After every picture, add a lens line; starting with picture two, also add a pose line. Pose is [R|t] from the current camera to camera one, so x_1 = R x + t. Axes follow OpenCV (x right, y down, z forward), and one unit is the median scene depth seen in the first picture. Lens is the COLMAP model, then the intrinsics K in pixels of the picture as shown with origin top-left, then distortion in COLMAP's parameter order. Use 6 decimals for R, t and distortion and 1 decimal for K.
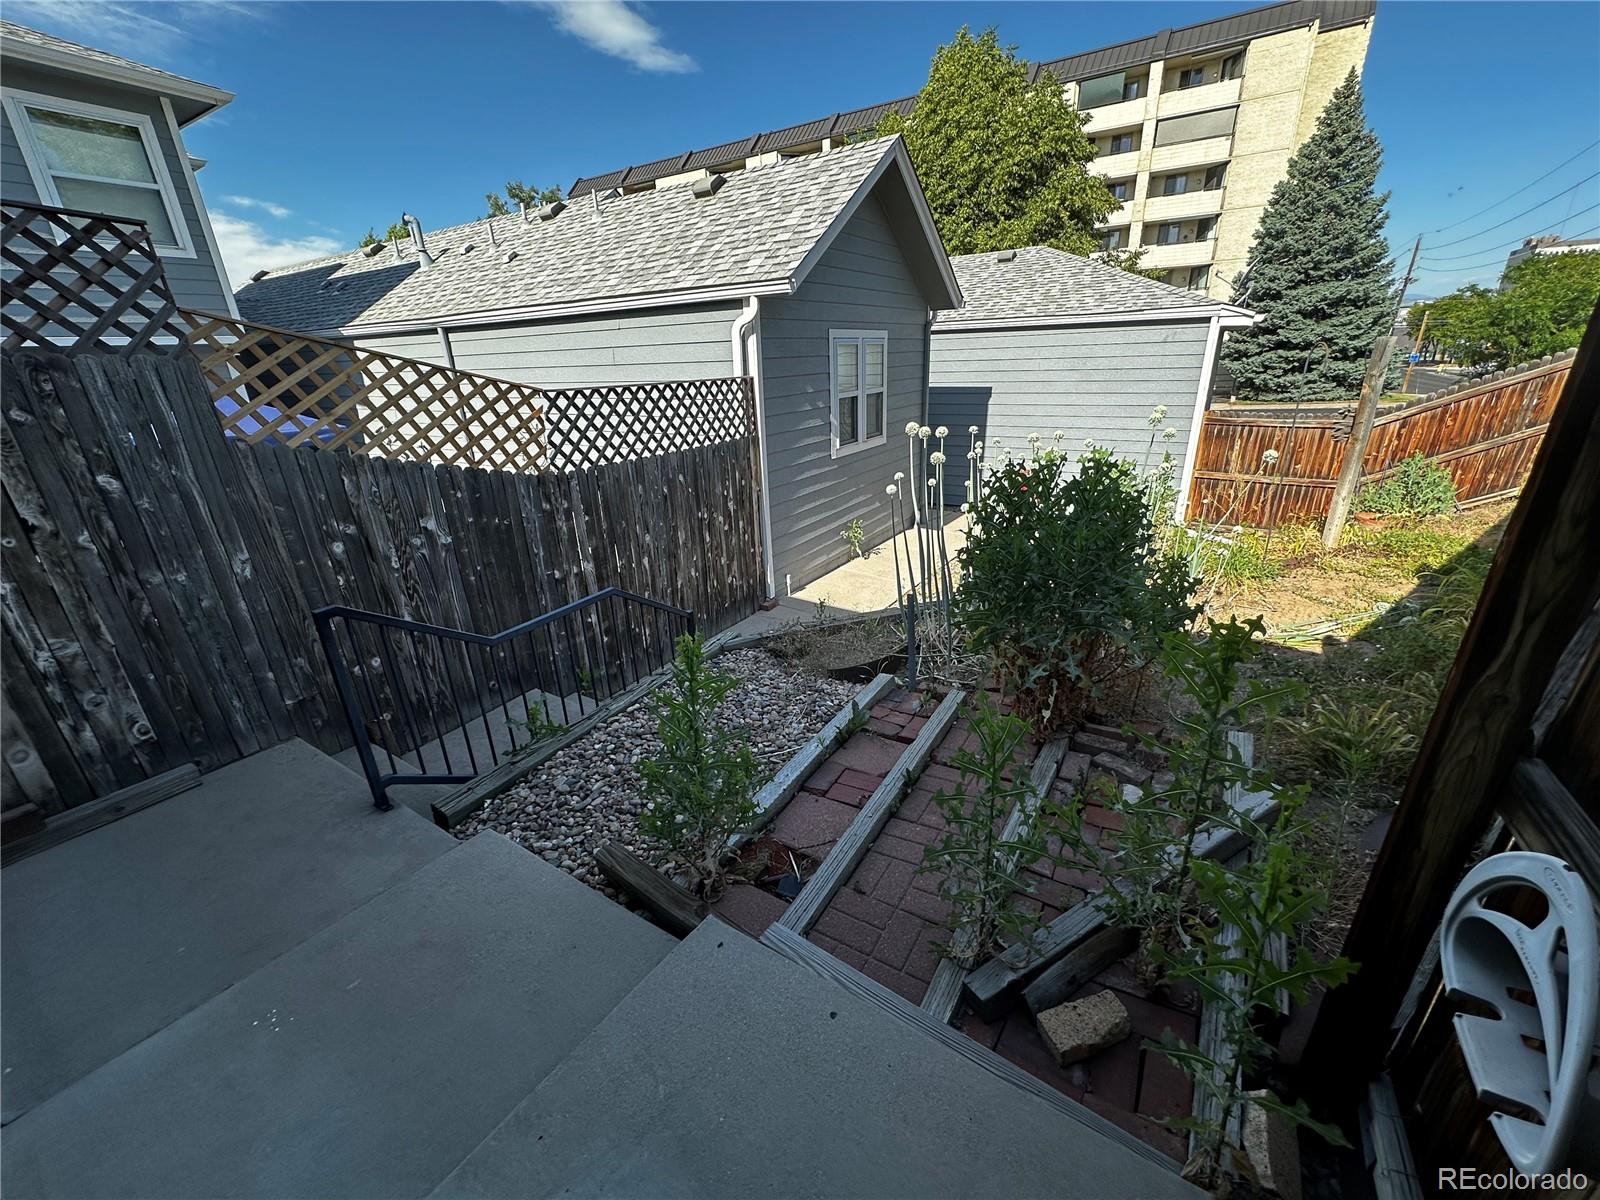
lens RADIAL K [[635.6, 0, 800.1], [0, 635.6, 605.5], [0, 0, 1]] dist [-0.000405, -0.000229]
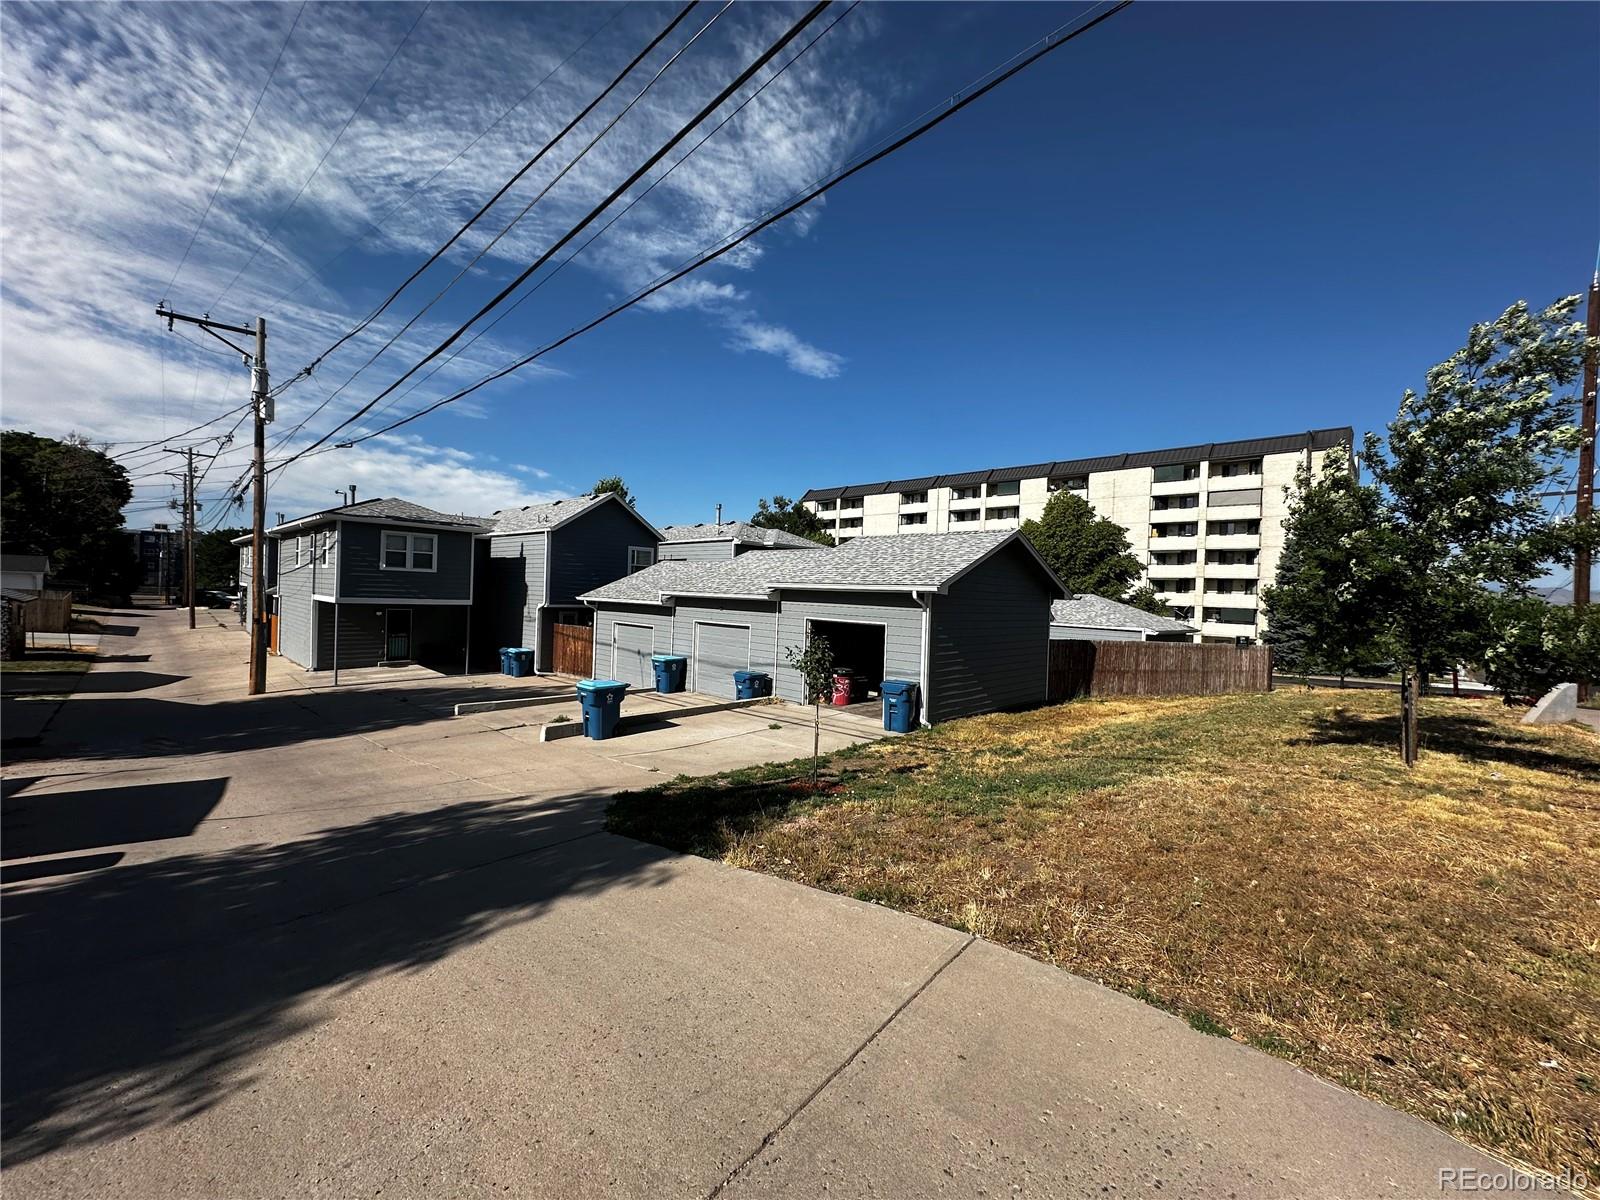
lens RADIAL K [[635.6, 0, 794.0], [0, 635.6, 600.9], [0, 0, 1]] dist [-0.000405, -0.000229]
pose [[0.975086, 0.072122, -0.209773, -0.083168], [-0.142913, 0.927504, -0.345416, 0.168908], [0.169654, 0.366789, 0.914704, -0.510870]]
